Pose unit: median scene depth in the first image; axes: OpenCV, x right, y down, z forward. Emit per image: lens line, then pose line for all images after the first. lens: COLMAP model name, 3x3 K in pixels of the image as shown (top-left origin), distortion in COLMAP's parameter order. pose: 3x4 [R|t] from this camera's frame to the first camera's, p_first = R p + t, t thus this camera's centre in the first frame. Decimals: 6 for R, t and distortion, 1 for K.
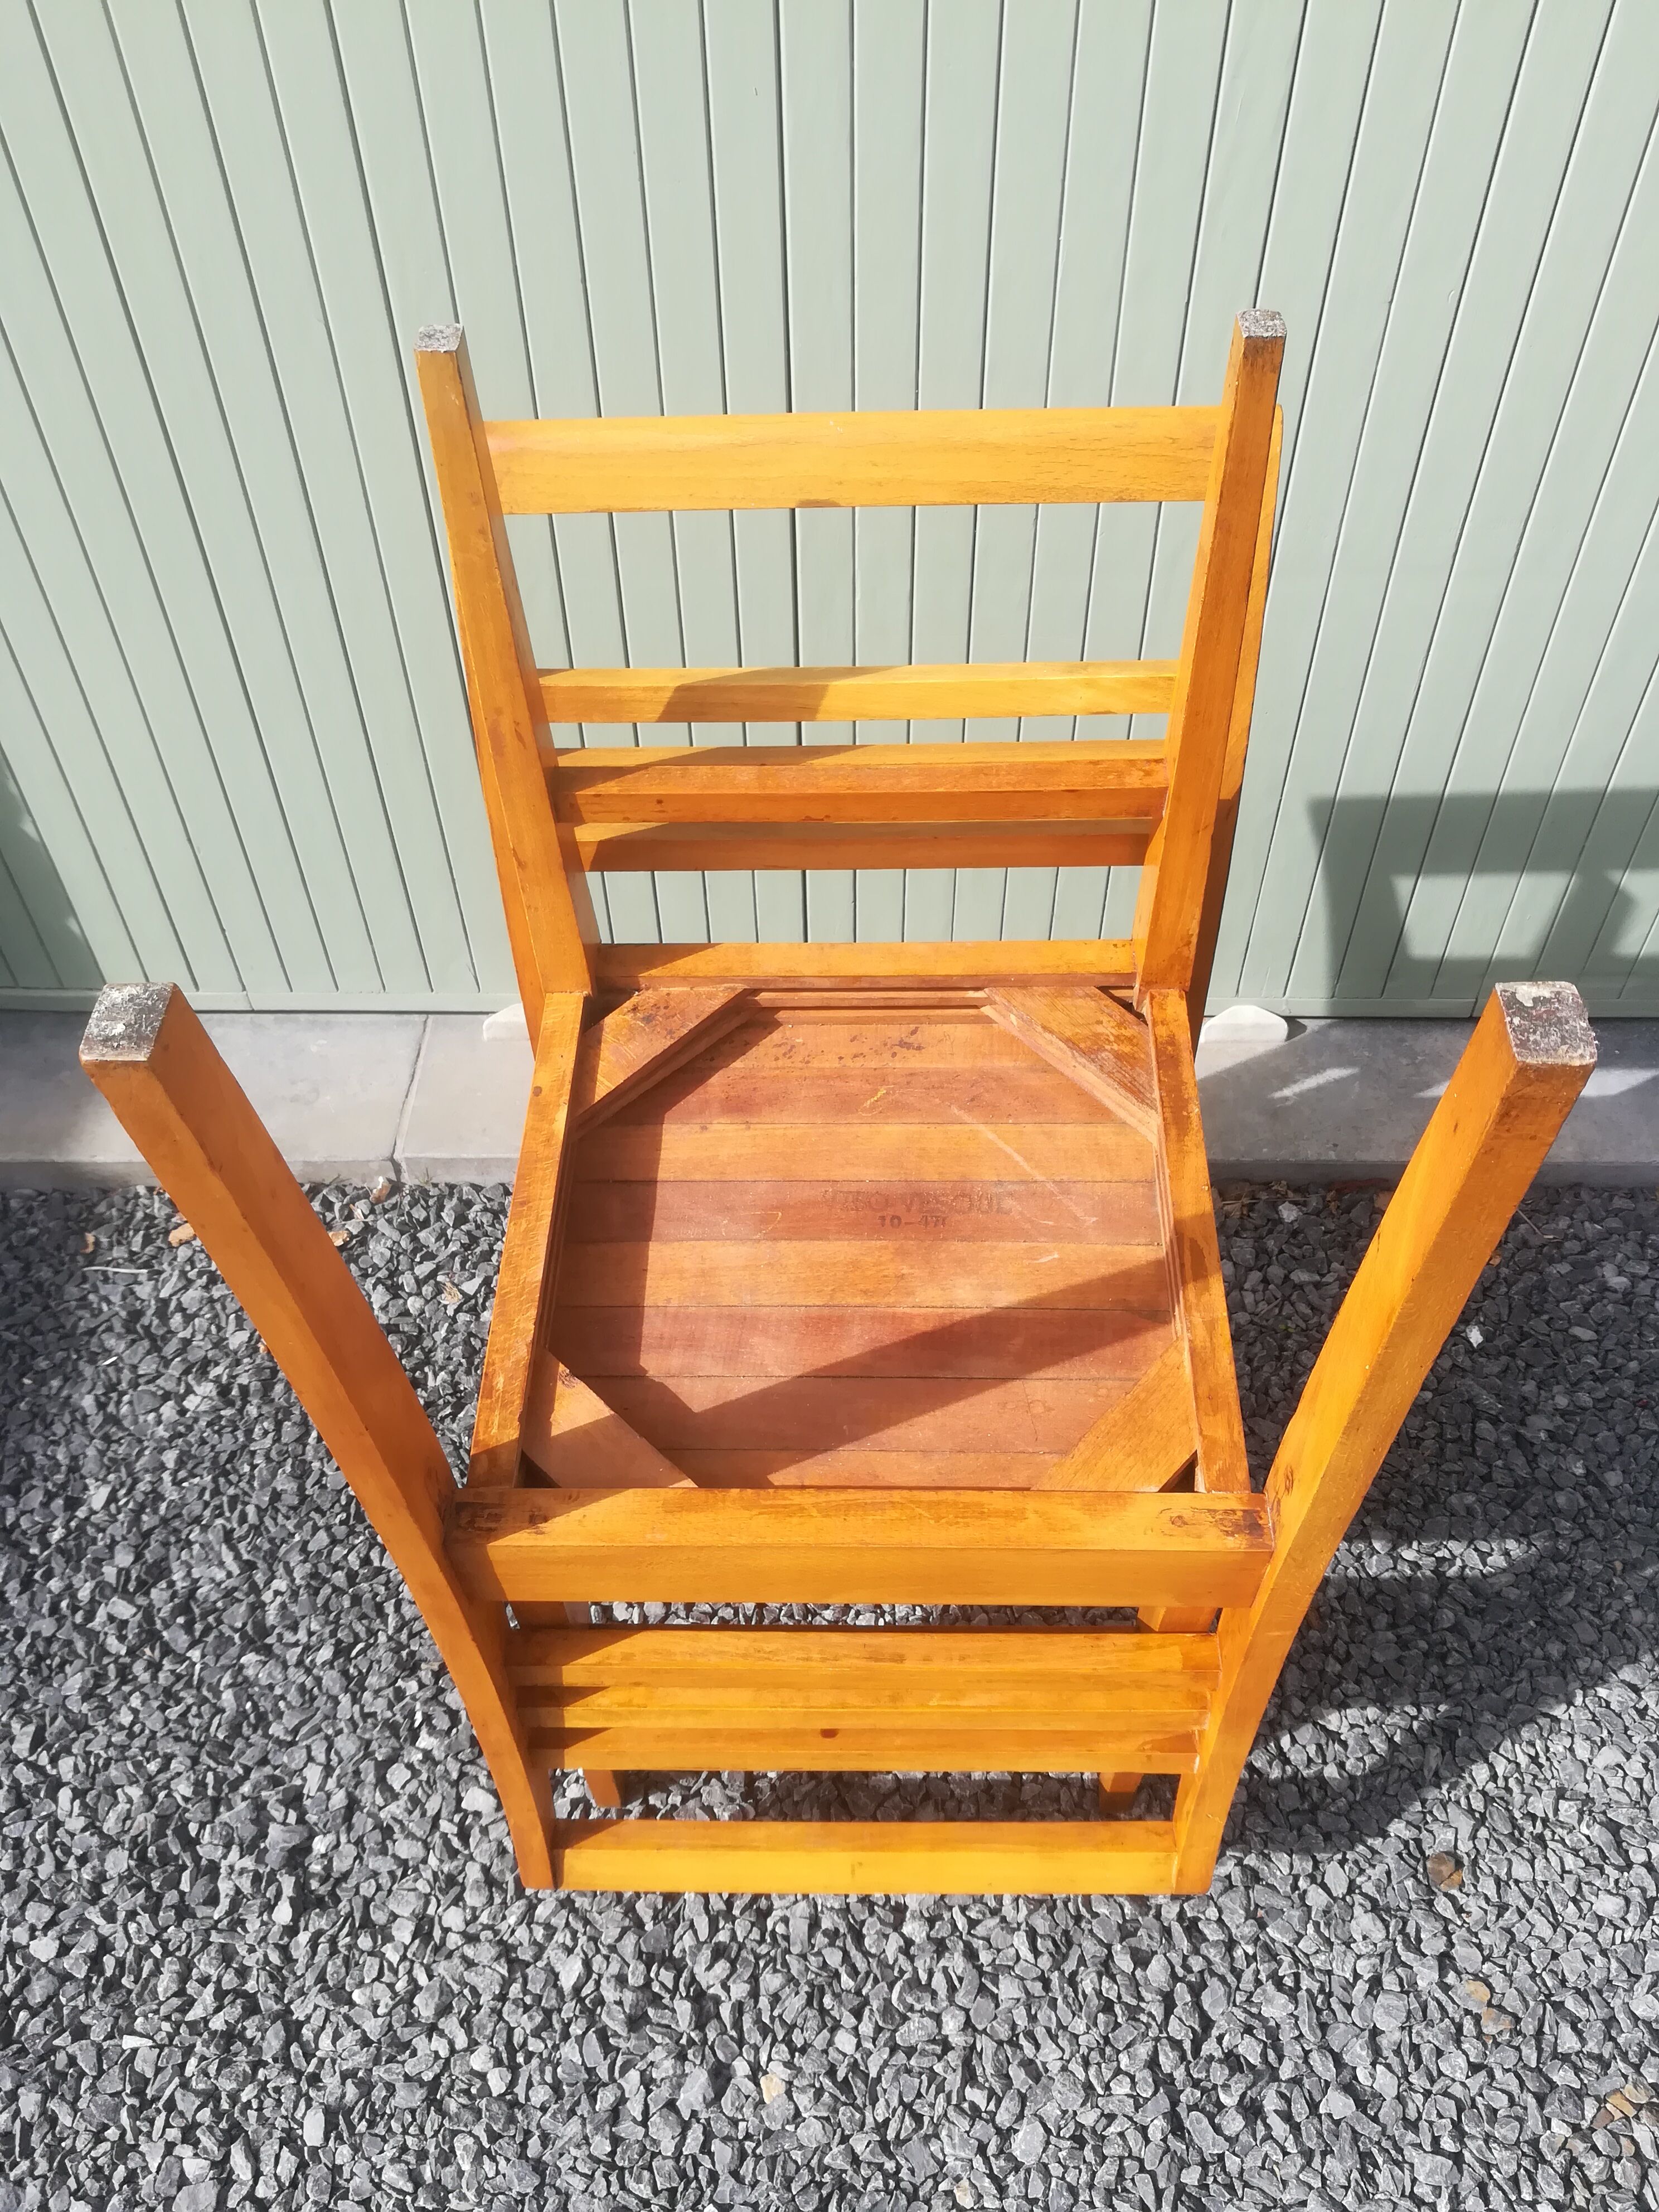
lens RADIAL K [[1764.6, 0, 840.5], [0, 1764.6, 1107.9], [0, 0, 1]] dist [-0.026683, 0.037904]
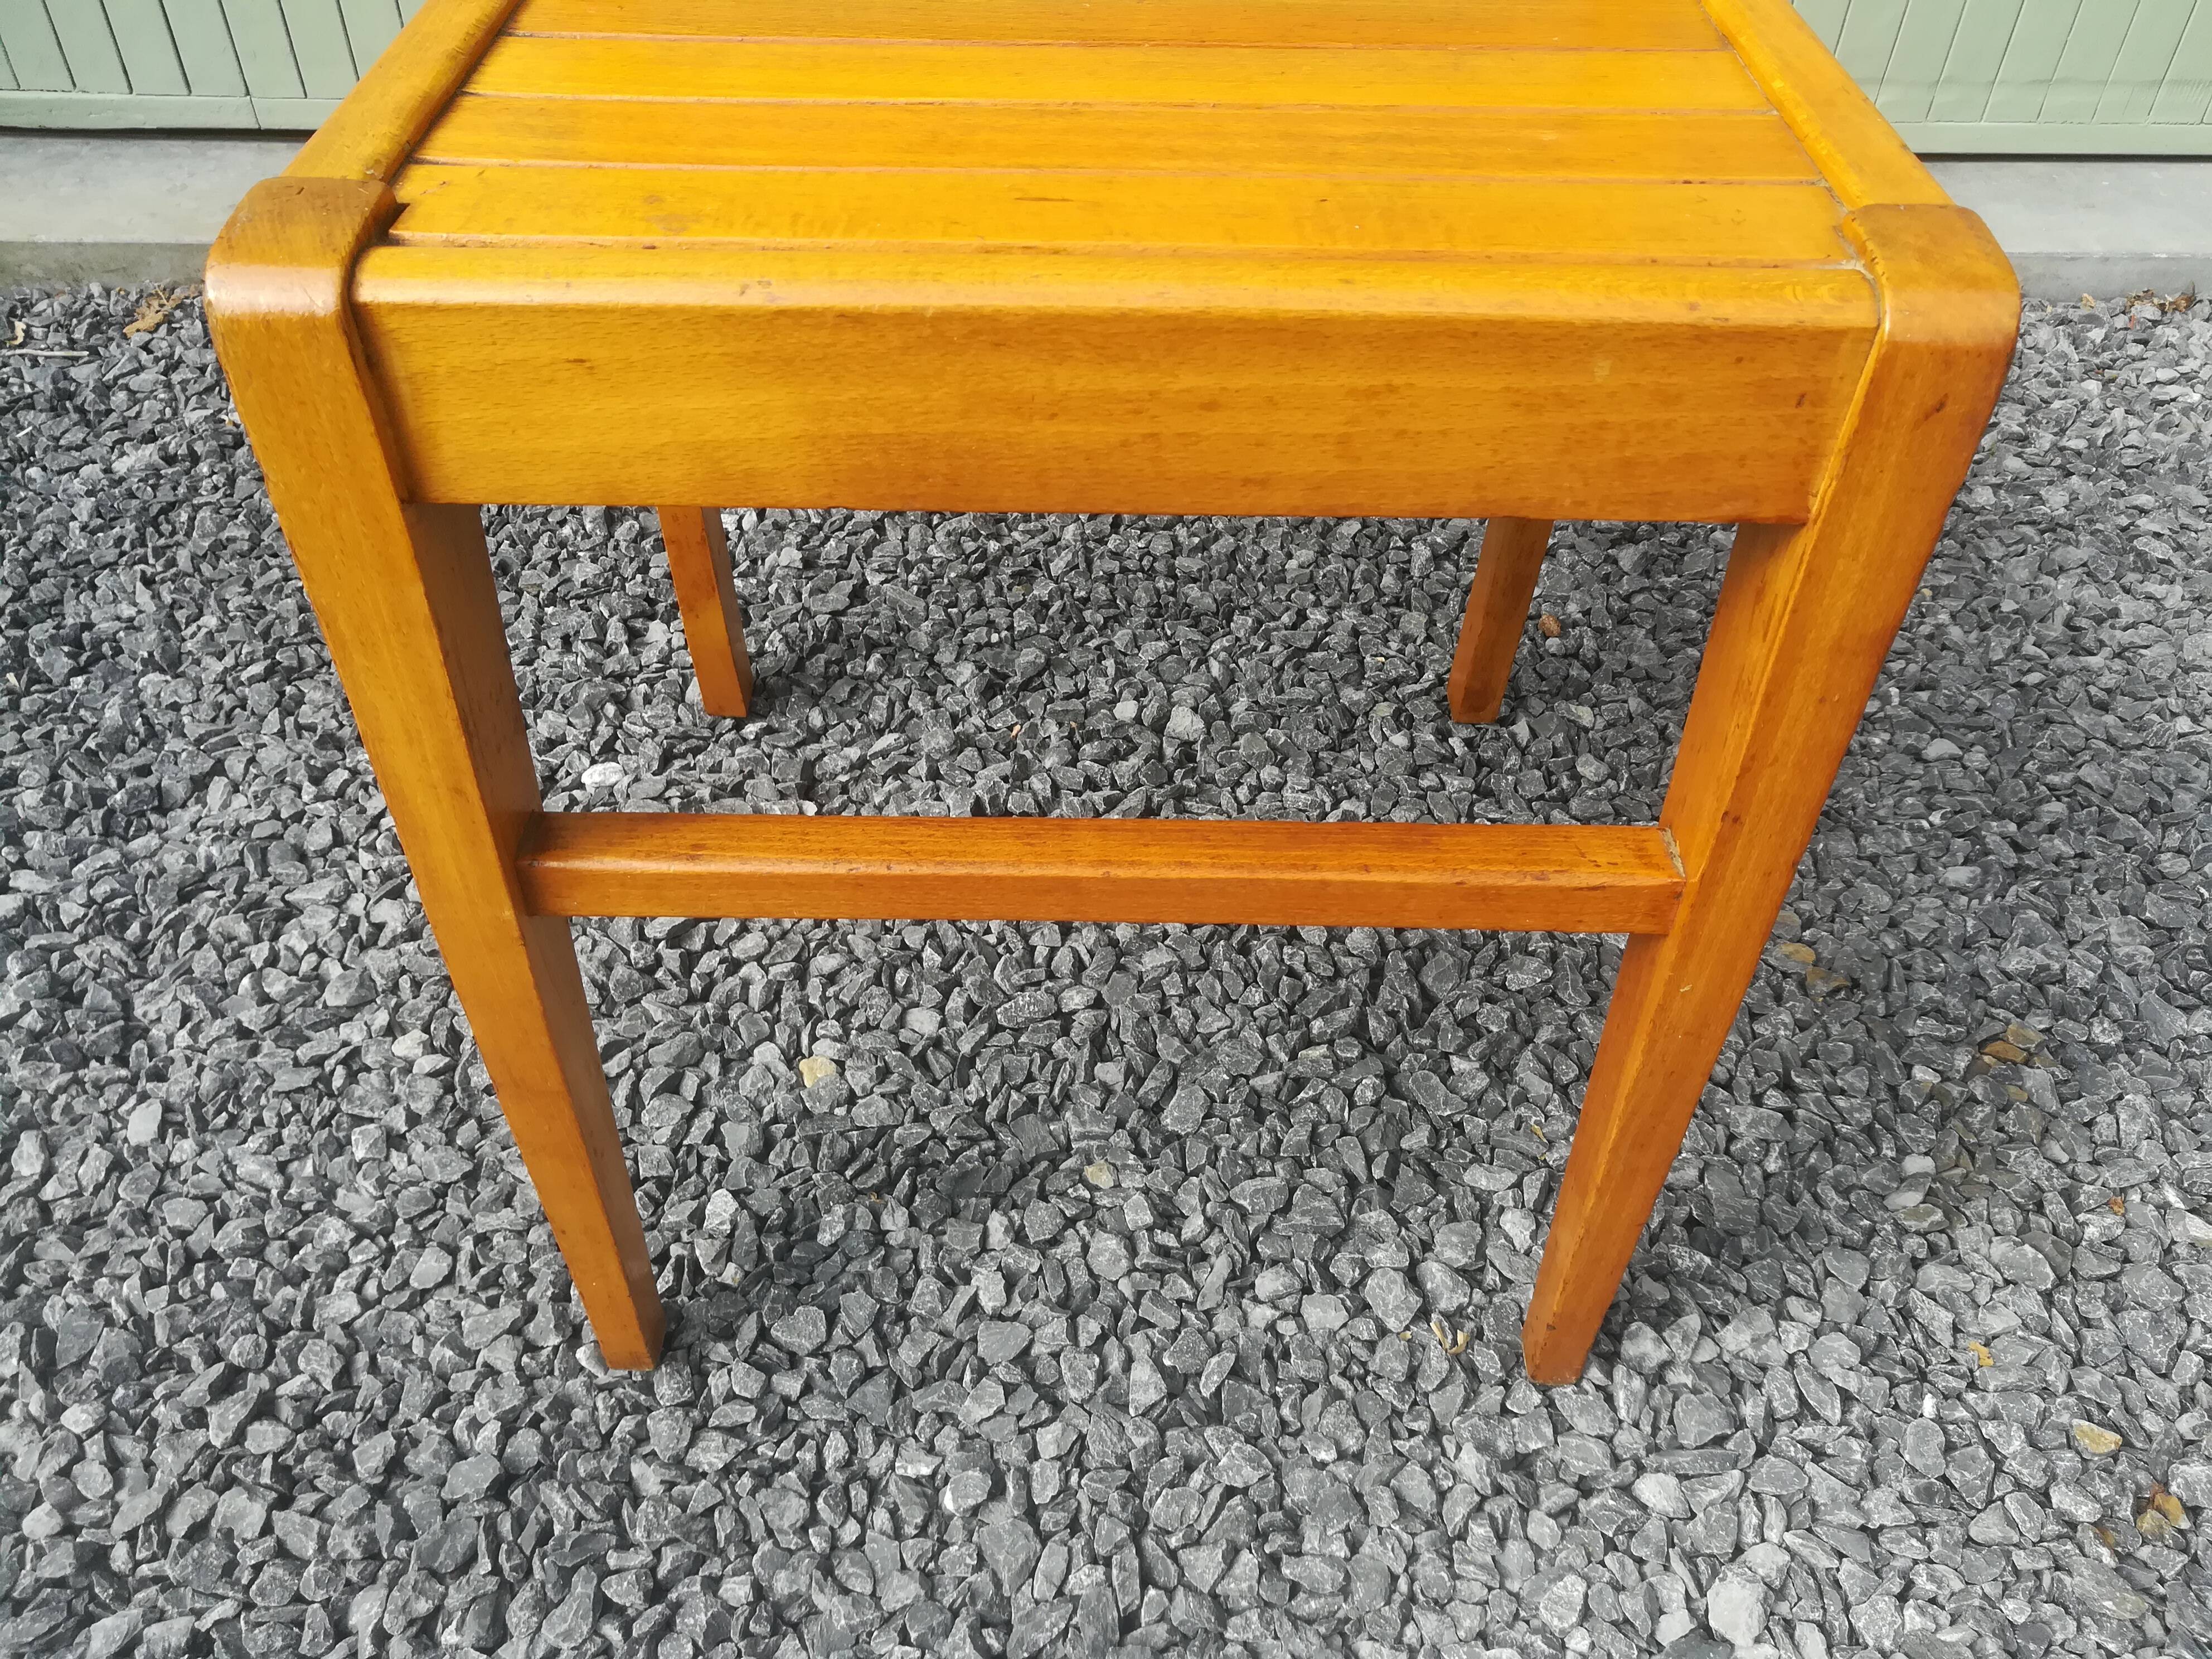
lens RADIAL K [[1742.2, 0, 1106.0], [0, 1742.2, 829.5], [0, 0, 1]] dist [-0.013137, 0.031501]
pose [[0.999009, 0.000410, 0.044501, 0.038593], [0.003907, 0.995289, -0.096871, 0.460678], [-0.044331, 0.096949, 0.994302, 0.255969]]
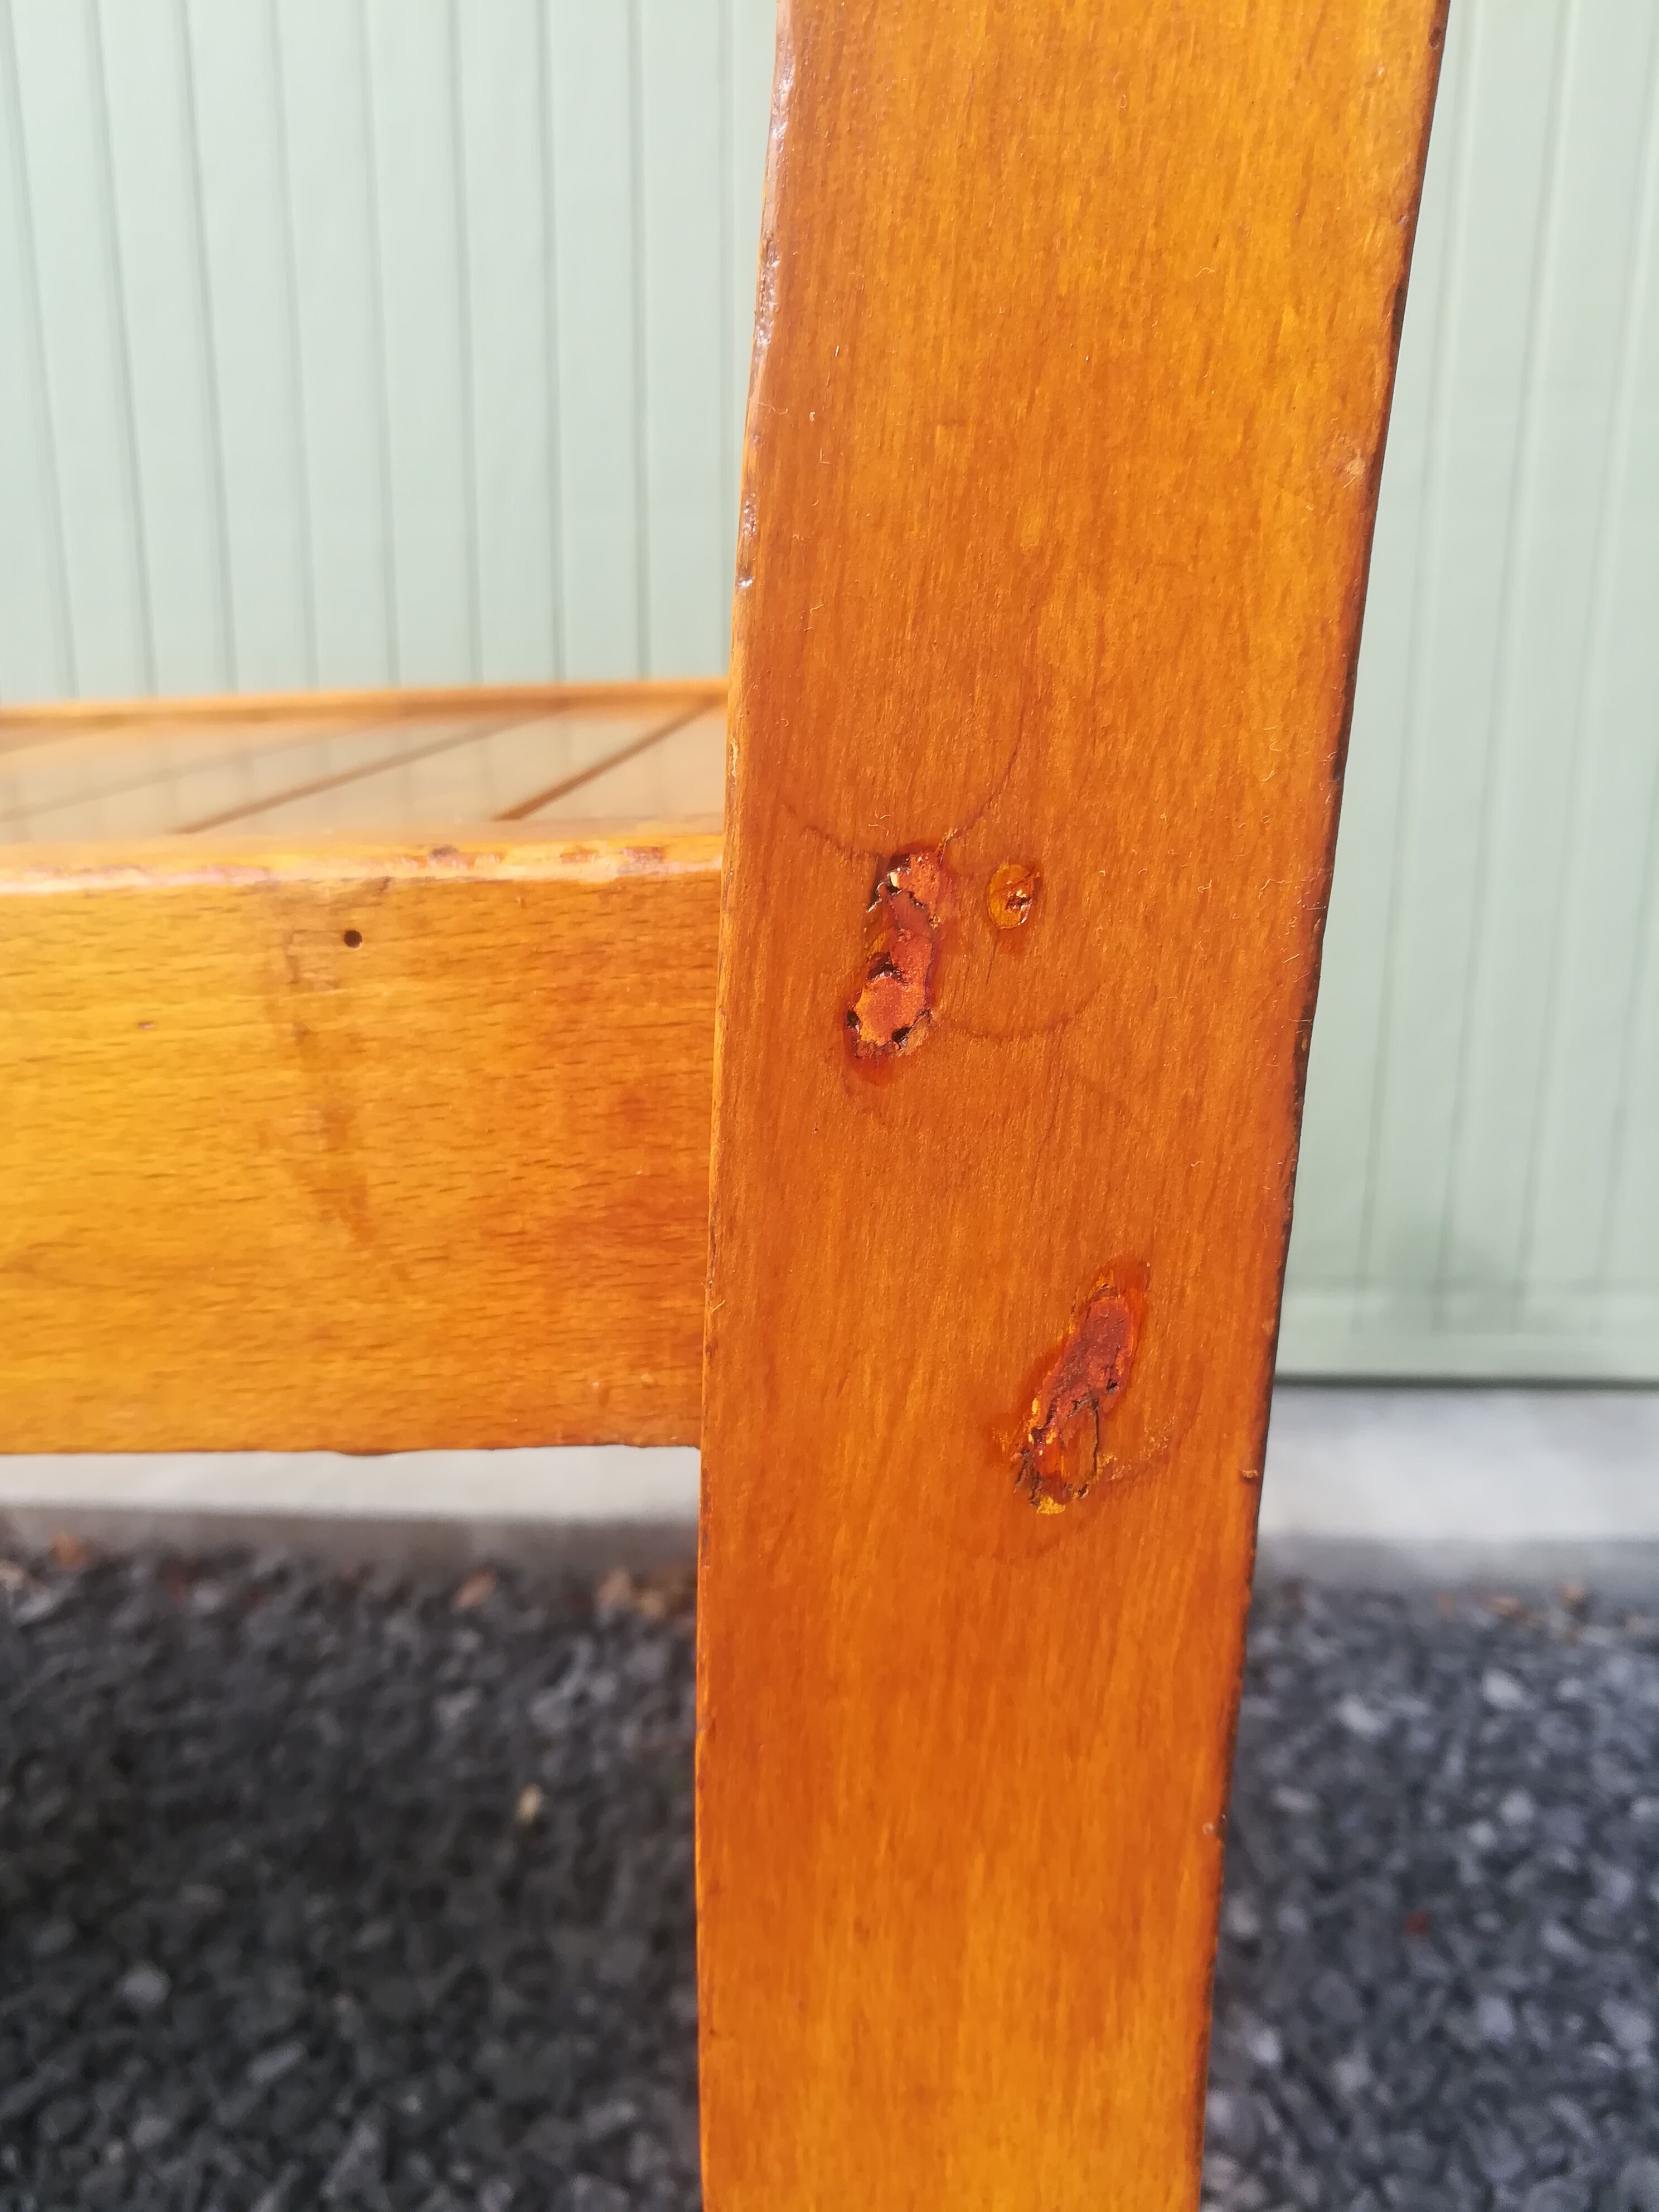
lens RADIAL K [[1819.9, 0, 800.1], [0, 1819.9, 1106.1], [0, 0, 1]] dist [-0.029672, -0.003046]
pose [[0.999315, 0.020290, -0.030947, 0.340527], [-0.033926, 0.836321, -0.547190, 0.277049], [0.014780, 0.547865, 0.836436, 0.547927]]
